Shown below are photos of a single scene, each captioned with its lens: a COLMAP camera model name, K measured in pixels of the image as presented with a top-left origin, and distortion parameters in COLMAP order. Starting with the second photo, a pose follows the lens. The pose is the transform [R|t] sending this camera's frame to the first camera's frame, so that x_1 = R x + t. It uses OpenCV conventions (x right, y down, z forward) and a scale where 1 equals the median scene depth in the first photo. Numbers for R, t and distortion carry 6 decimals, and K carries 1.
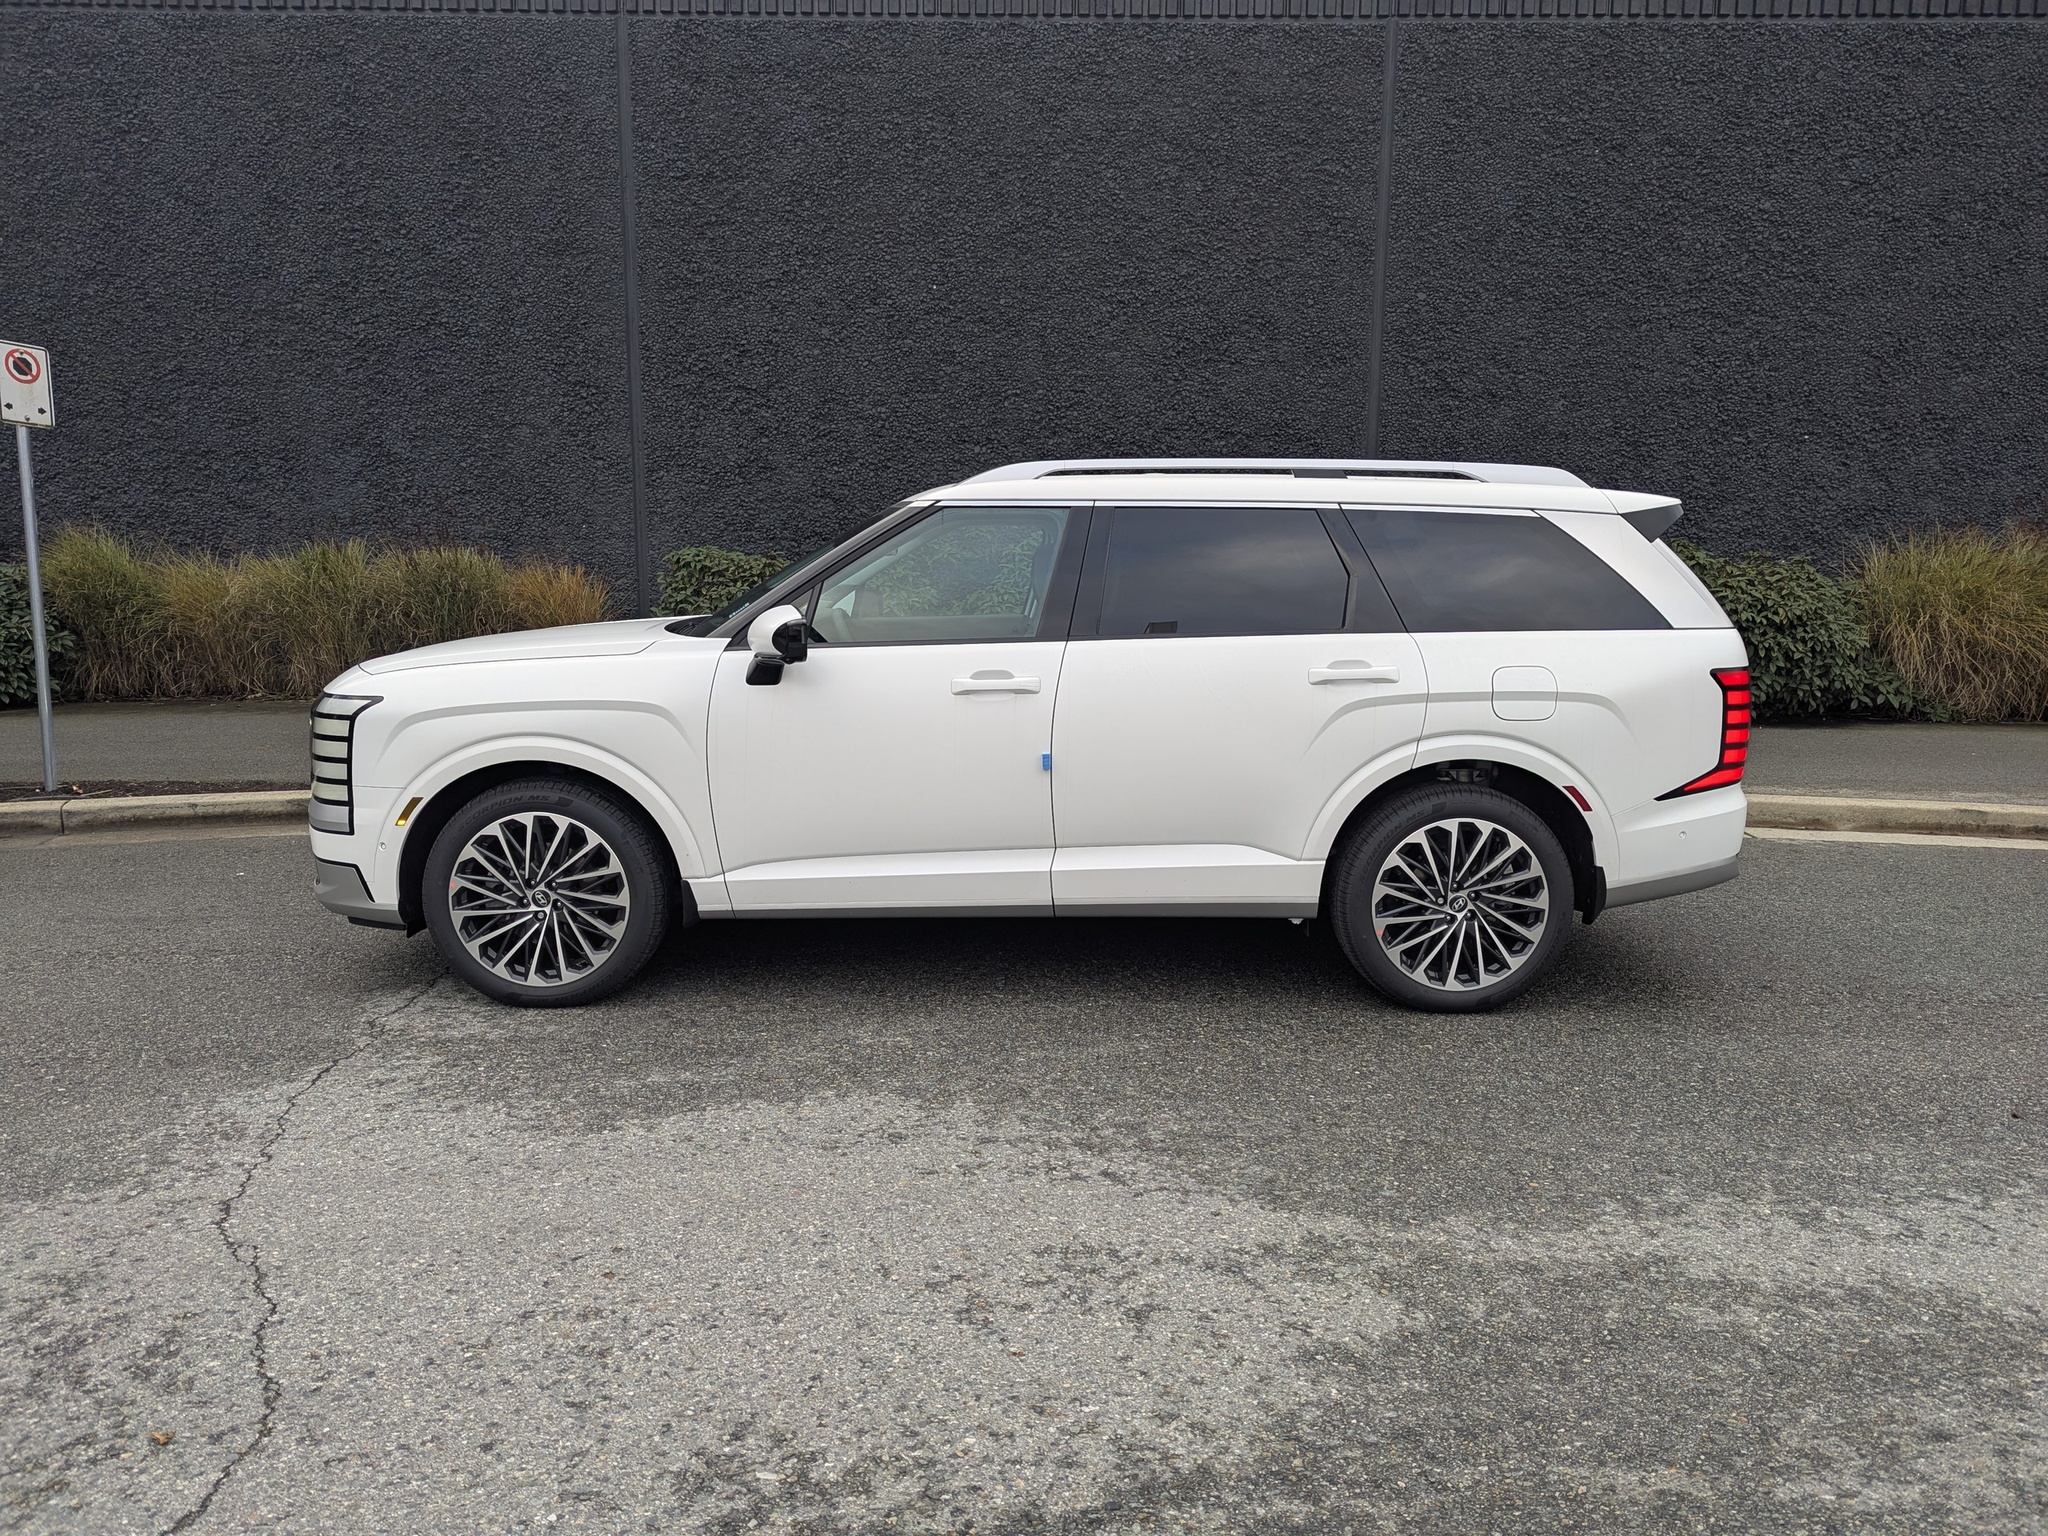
lens RADIAL K [[1441.5, 0, 1027.8], [0, 1441.5, 759.8], [0, 0, 1]] dist [0.048043, -0.032745]
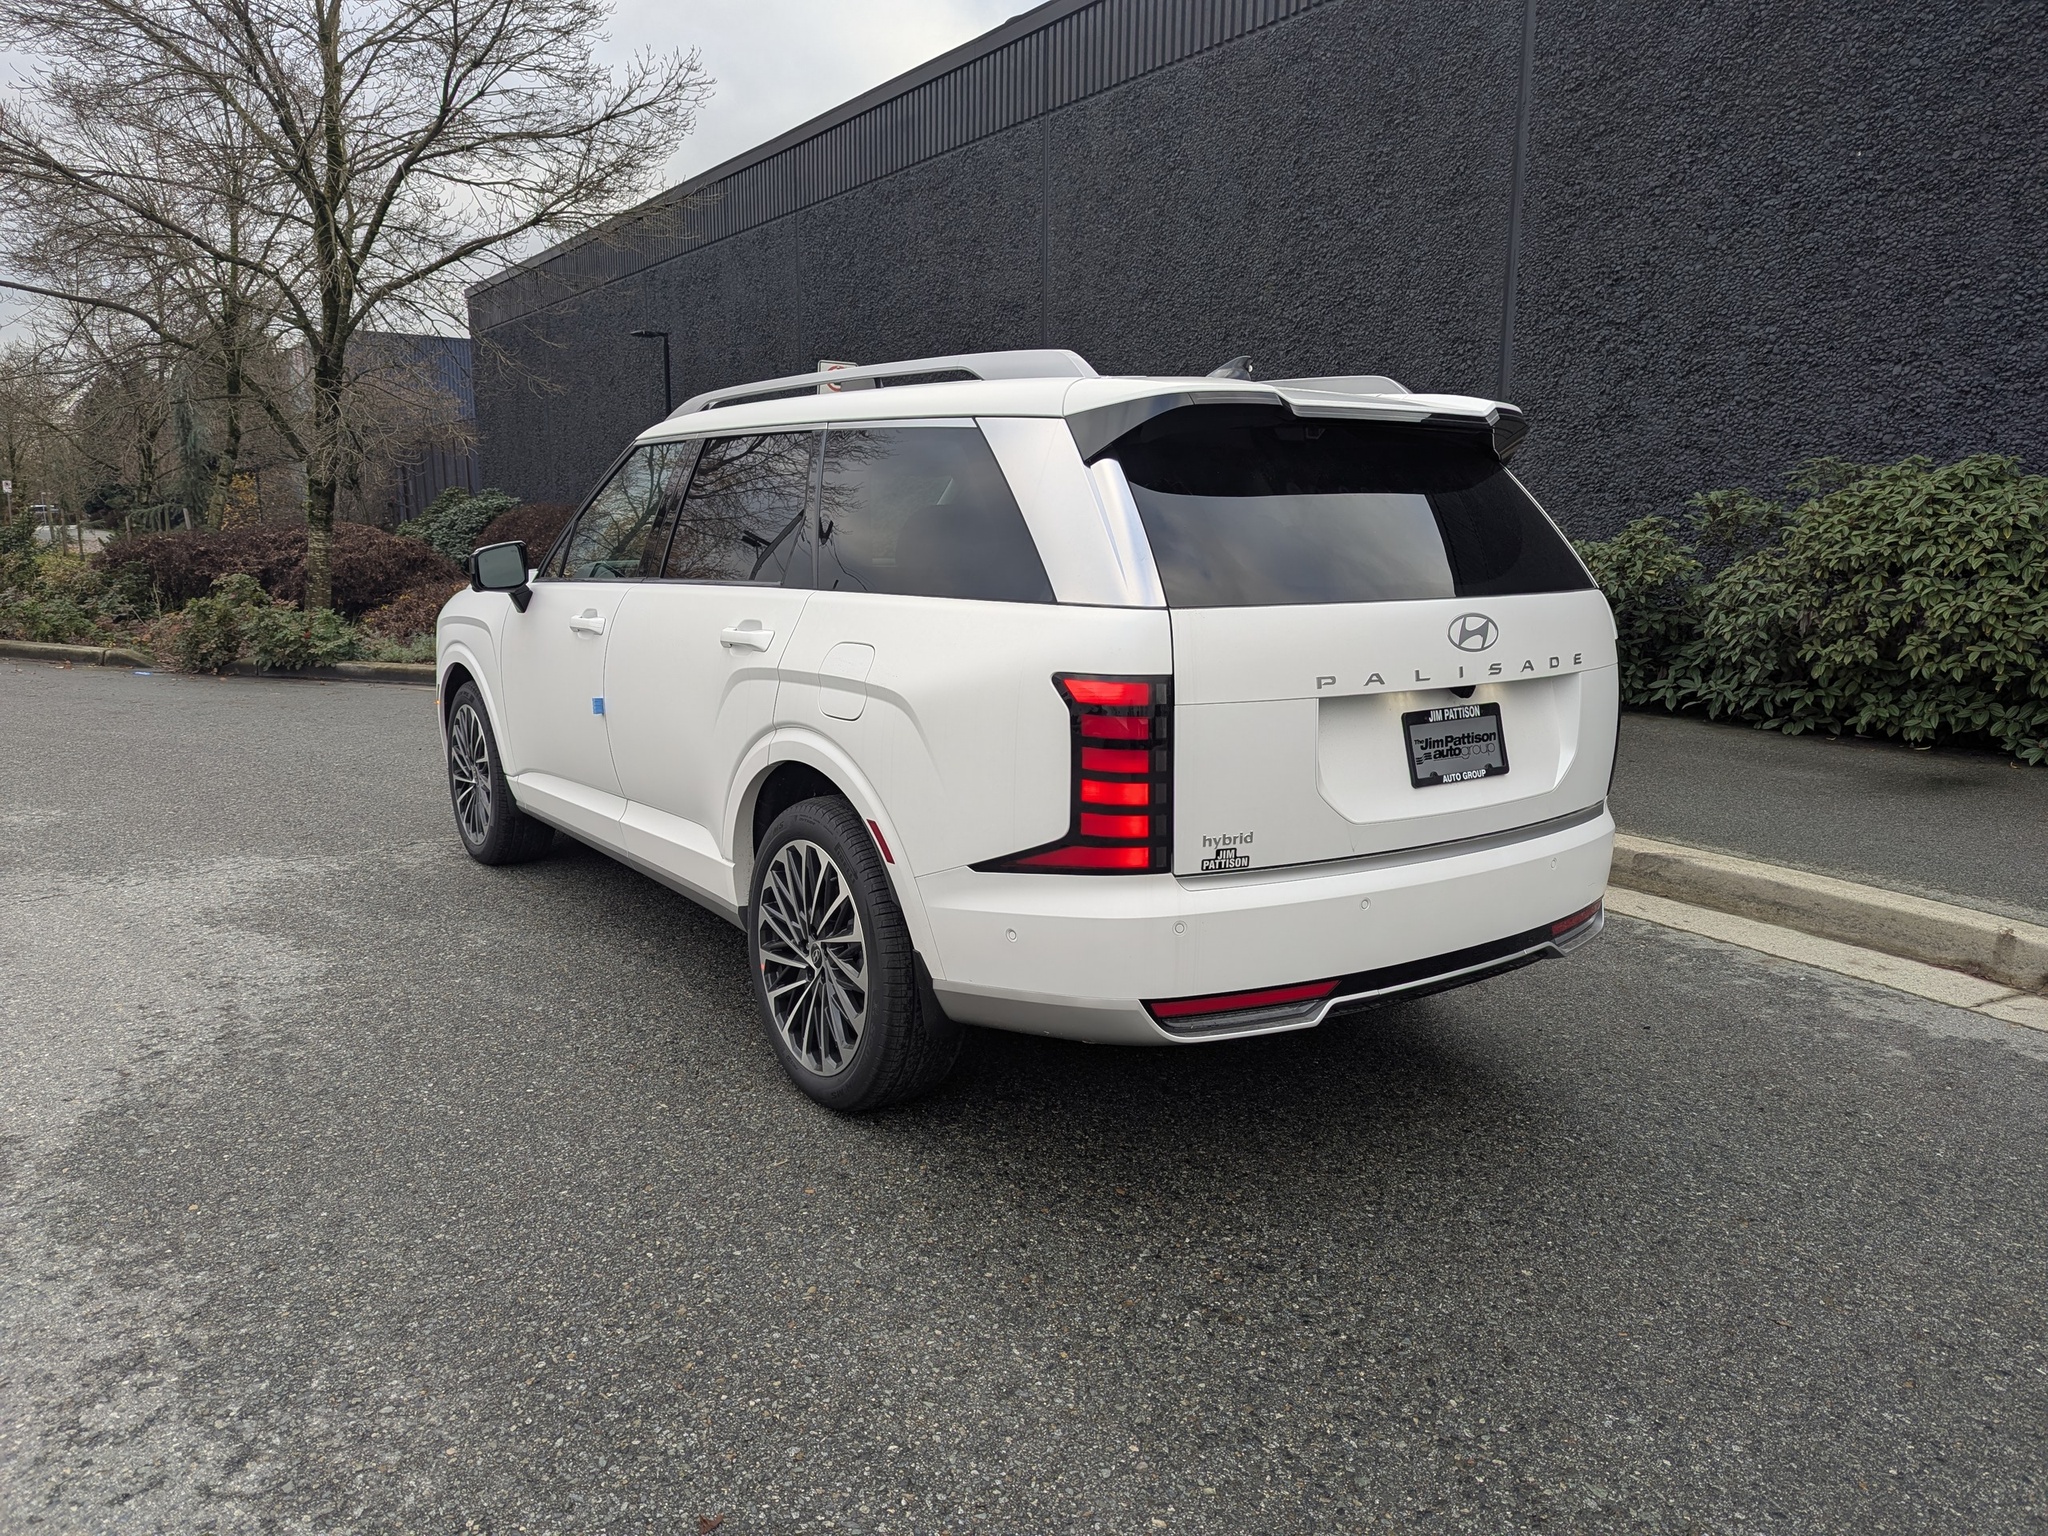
lens RADIAL K [[1441.5, 0, 1021.1], [0, 1441.5, 774.5], [0, 0, 1]] dist [0.048043, -0.032745]
pose [[0.565373, 0.139734, -0.812913, 0.348973], [-0.121245, 0.988919, 0.085663, -0.025674], [0.815875, 0.050130, 0.576051, 0.239570]]
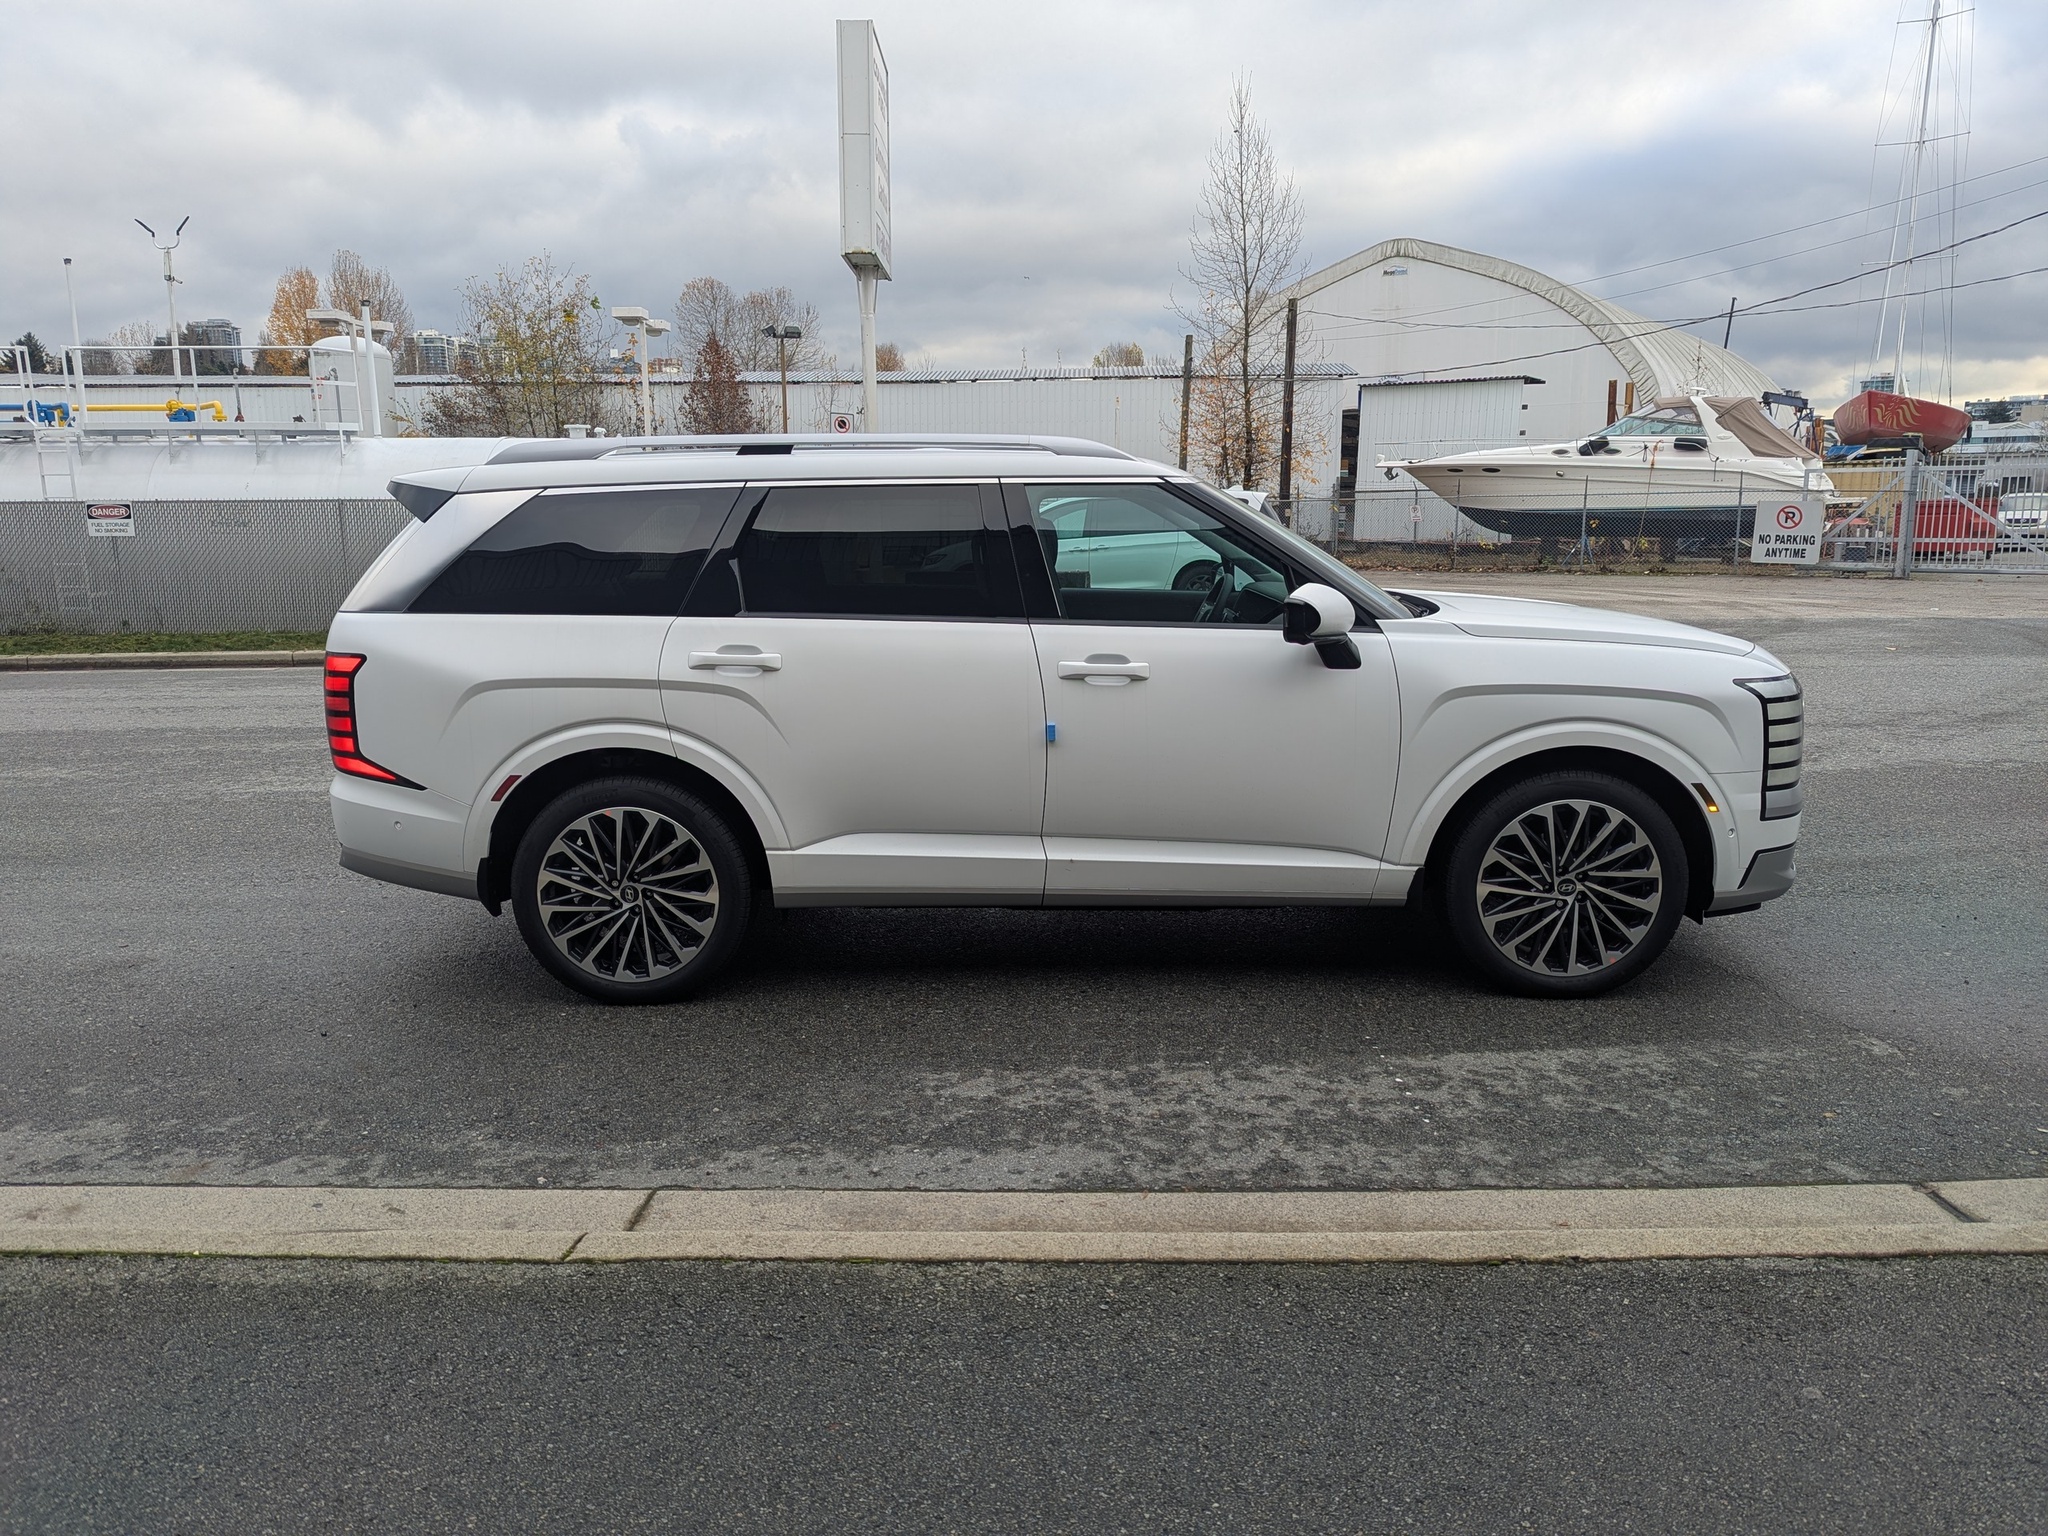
lens RADIAL K [[1441.5, 0, 1028.9], [0, 1441.5, 778.7], [0, 0, 1]] dist [0.048043, -0.032745]
pose [[-0.999515, -0.003595, 0.030934, -0.003031], [0.006880, 0.943274, 0.331944, -0.130632], [-0.030373, 0.331995, -0.942792, 0.839947]]
